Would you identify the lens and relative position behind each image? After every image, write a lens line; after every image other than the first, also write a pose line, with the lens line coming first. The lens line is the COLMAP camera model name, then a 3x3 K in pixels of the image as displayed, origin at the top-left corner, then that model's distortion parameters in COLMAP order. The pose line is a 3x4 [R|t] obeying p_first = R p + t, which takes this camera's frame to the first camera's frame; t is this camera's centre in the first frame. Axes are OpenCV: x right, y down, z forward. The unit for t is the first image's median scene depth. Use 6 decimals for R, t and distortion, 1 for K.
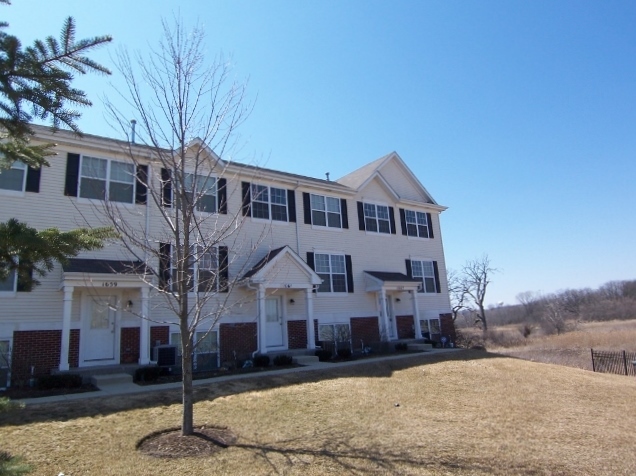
lens RADIAL K [[427.3, 0, 318.0], [0, 427.3, 238.0], [0, 0, 1]] dist [-0.043405, -0.001726]
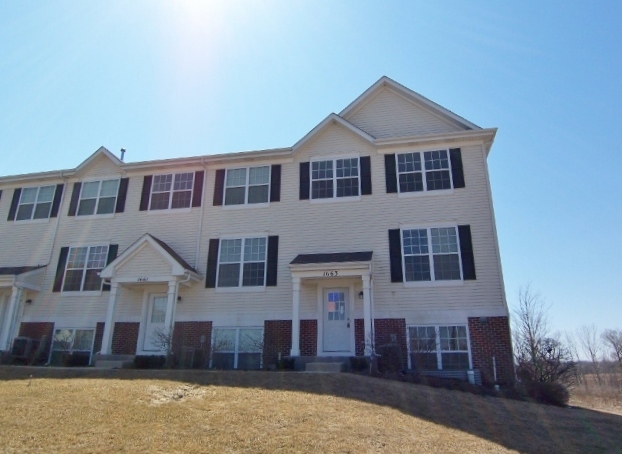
lens RADIAL K [[438.0, 0, 311.8], [0, 438.0, 179.3], [0, 0, 1]] dist [-0.010630, -0.003791]
pose [[0.656941, -0.195935, -0.728037, 0.636215], [0.125678, 0.980589, -0.150499, 0.060582], [0.743394, 0.007371, 0.668813, 0.469994]]
